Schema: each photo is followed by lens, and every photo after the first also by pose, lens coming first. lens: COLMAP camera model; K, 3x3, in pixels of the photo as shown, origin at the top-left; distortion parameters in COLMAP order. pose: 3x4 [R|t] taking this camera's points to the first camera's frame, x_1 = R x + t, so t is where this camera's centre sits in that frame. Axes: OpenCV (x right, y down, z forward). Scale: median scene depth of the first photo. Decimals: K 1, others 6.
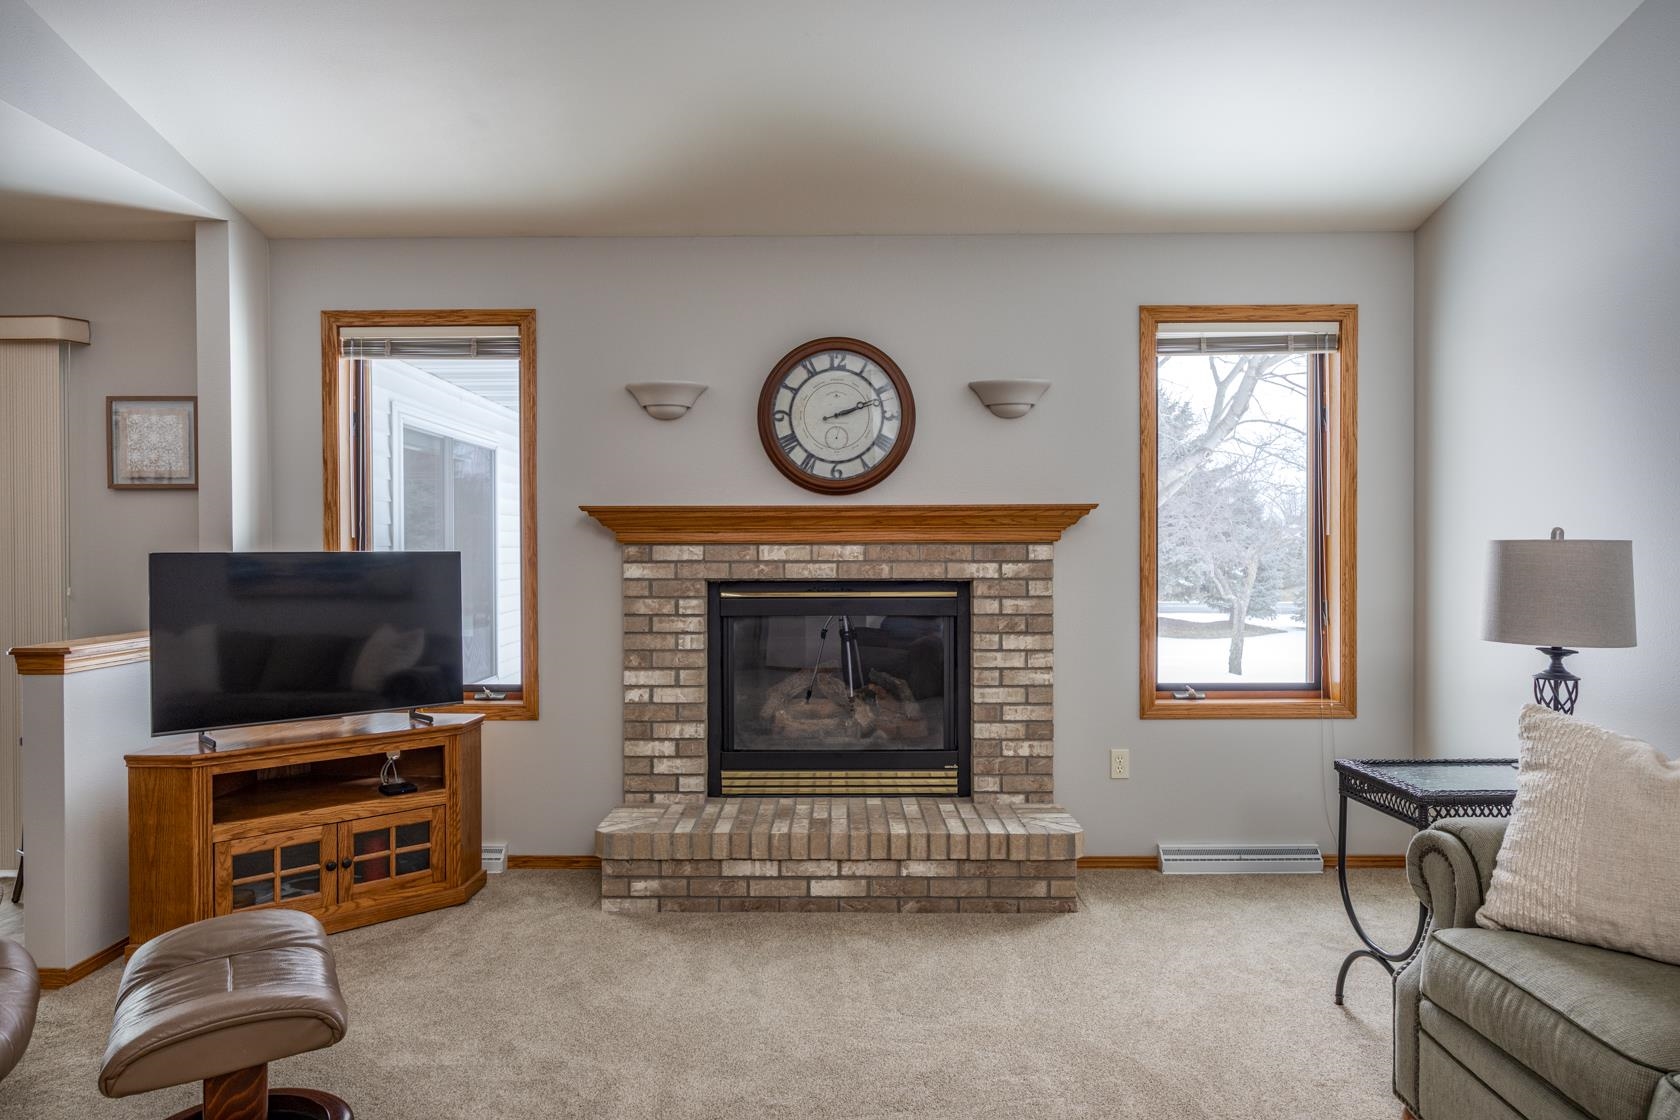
lens RADIAL K [[1058.0, 0, 841.9], [0, 1058.0, 554.4], [0, 0, 1]] dist [-0.005796, 0.002303]
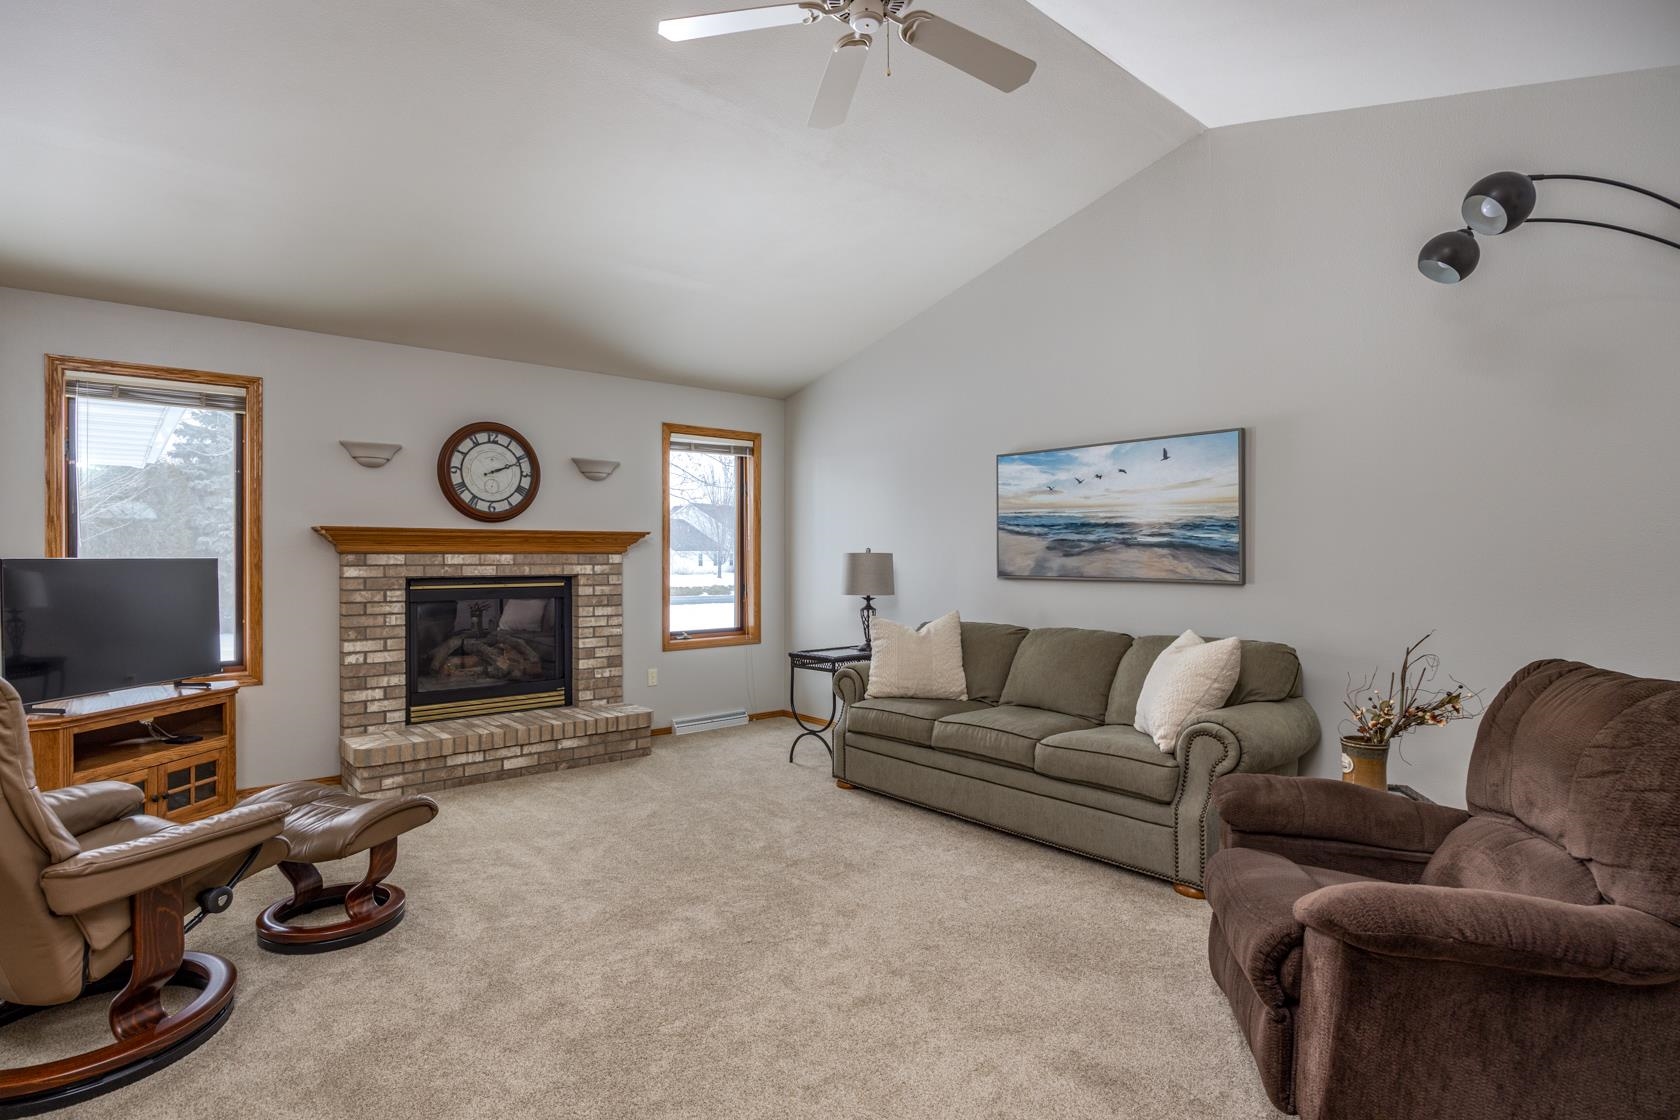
lens RADIAL K [[913.7, 0, 842.3], [0, 913.7, 562.7], [0, 0, 1]] dist [-0.003725, 0.000158]
pose [[0.739947, -0.003033, 0.672658, -0.544606], [0.005349, 0.999985, -0.001375, 0.008350], [-0.672644, 0.004616, 0.739952, -0.362575]]
